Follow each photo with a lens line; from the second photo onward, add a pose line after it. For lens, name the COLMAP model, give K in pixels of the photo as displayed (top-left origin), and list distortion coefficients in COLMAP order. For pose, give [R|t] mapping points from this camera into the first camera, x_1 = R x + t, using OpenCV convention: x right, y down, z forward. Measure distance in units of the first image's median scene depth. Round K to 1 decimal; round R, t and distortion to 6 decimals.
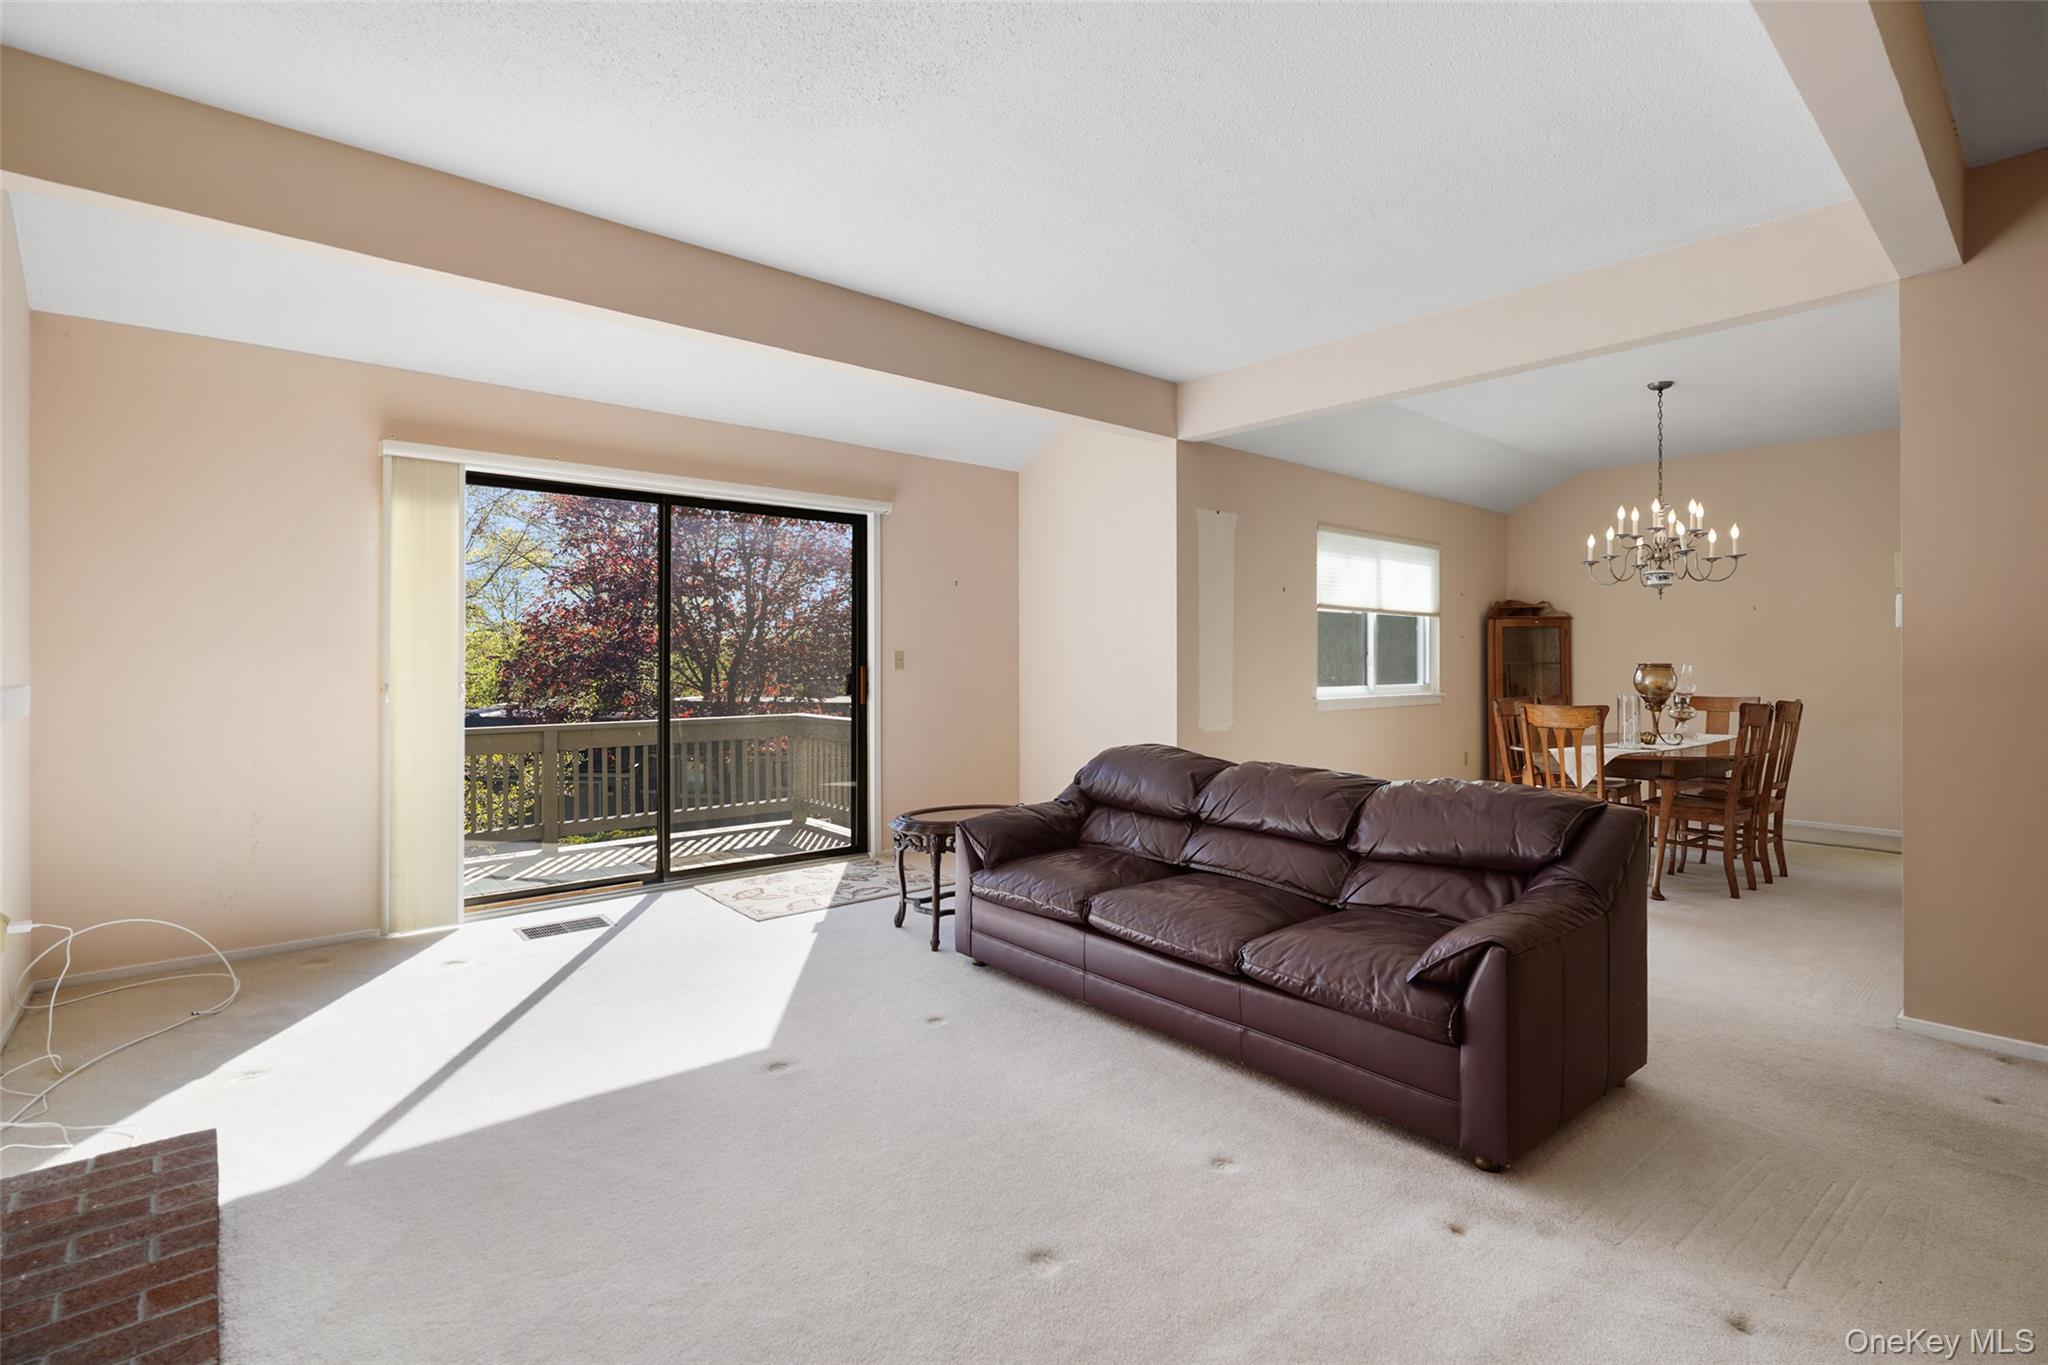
lens RADIAL K [[931.6, 0, 1028.1], [0, 931.6, 664.7], [0, 0, 1]] dist [-0.017102, 0.000067]
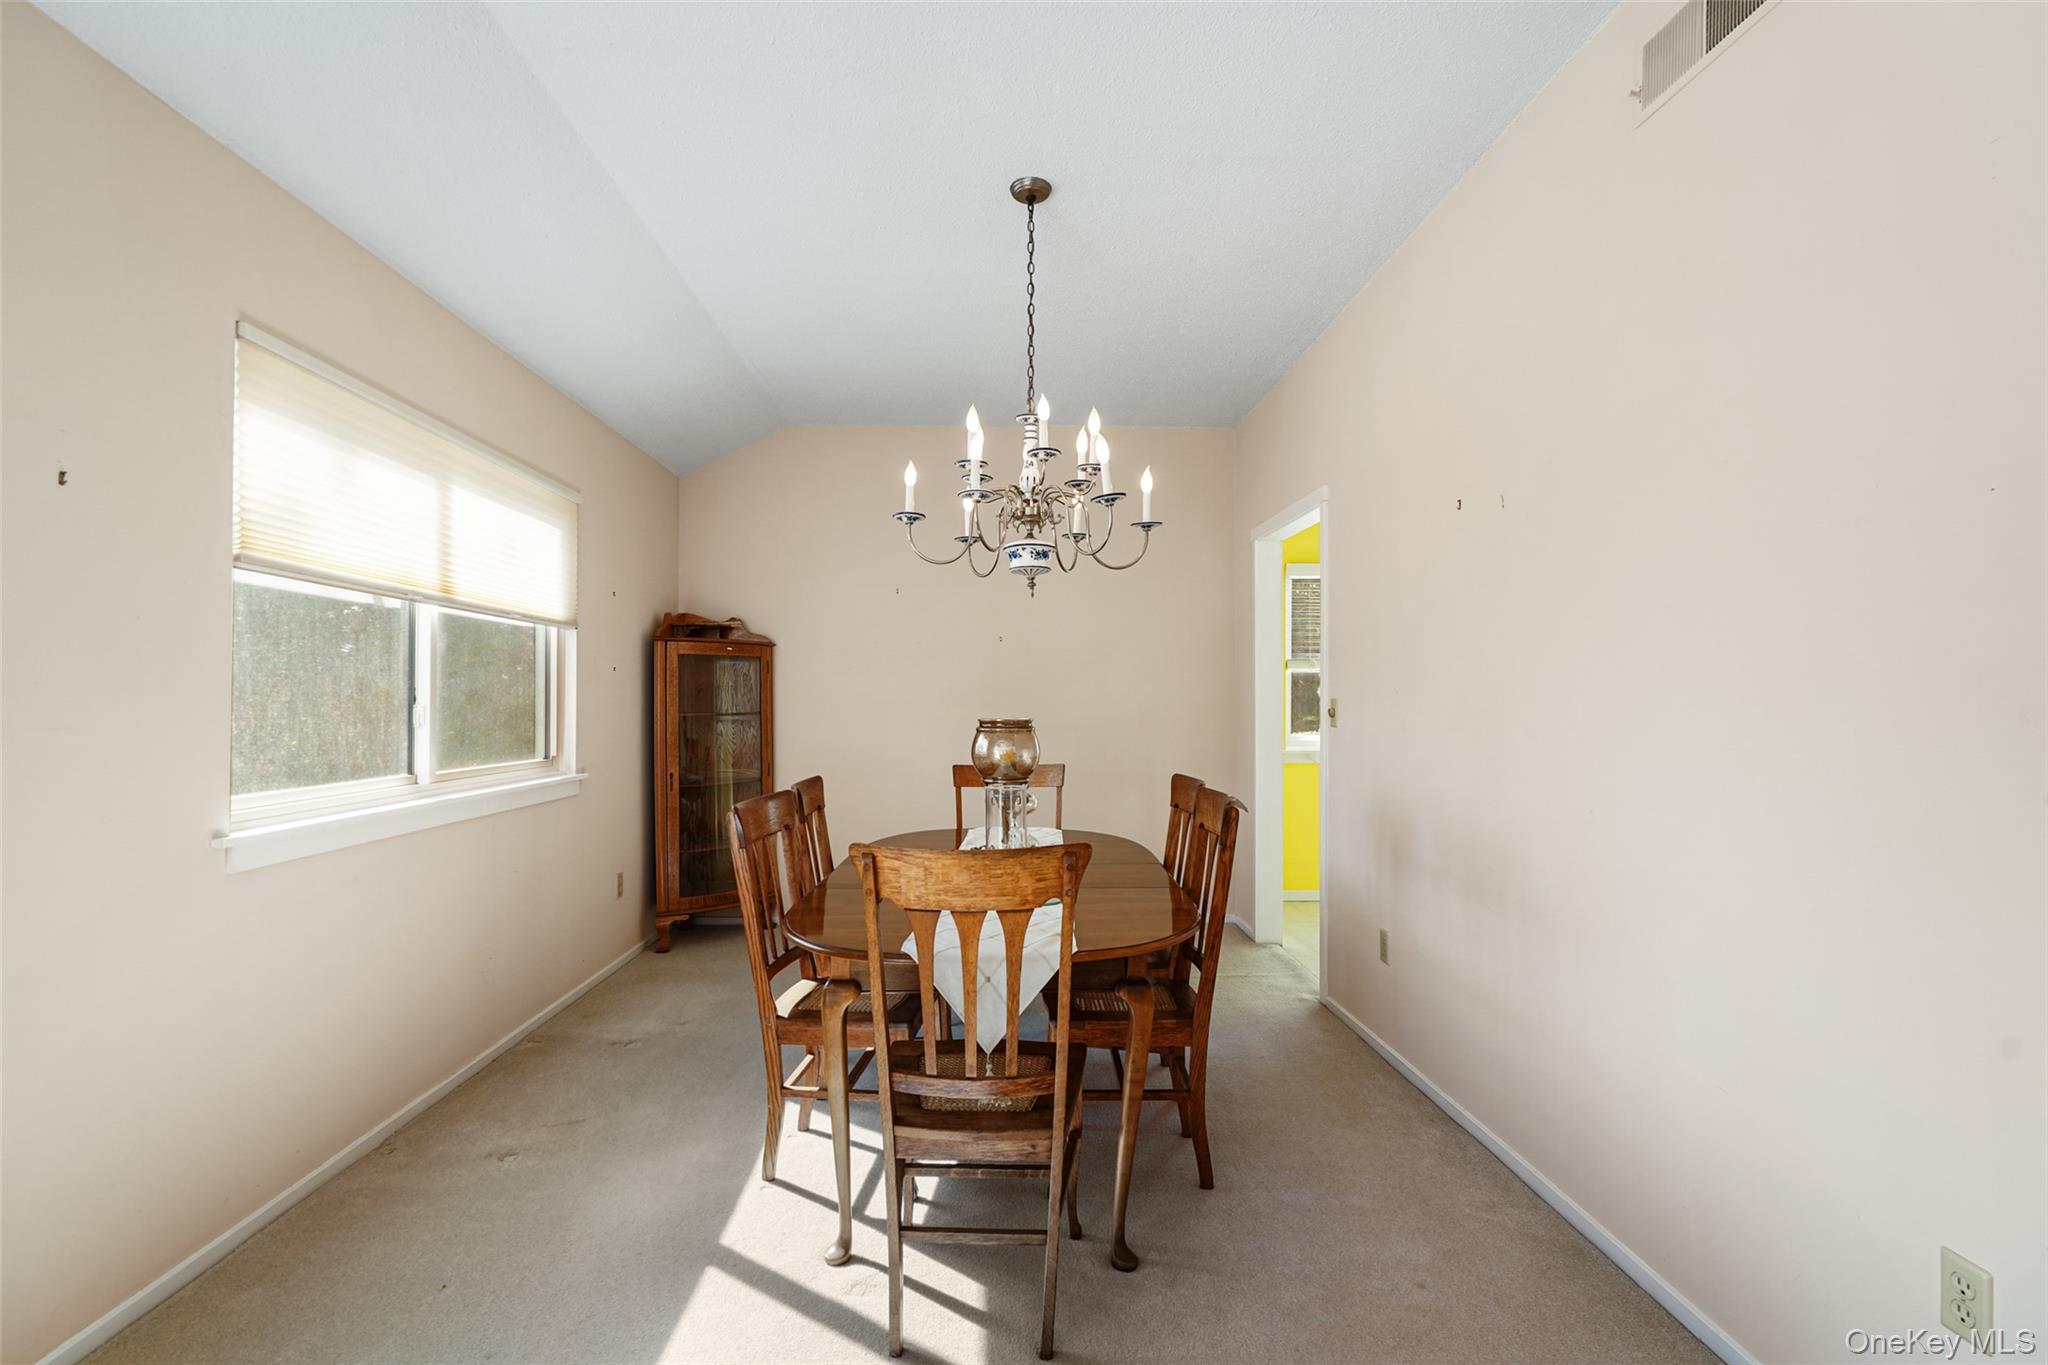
lens RADIAL K [[931.6, 0, 1031.8], [0, 931.6, 691.9], [0, 0, 1]] dist [-0.017102, 0.000067]
pose [[0.621163, 0.005747, 0.783660, 0.203196], [0.006075, 0.999908, -0.012147, -0.008118], [-0.783658, 0.012306, 0.621071, 0.501807]]
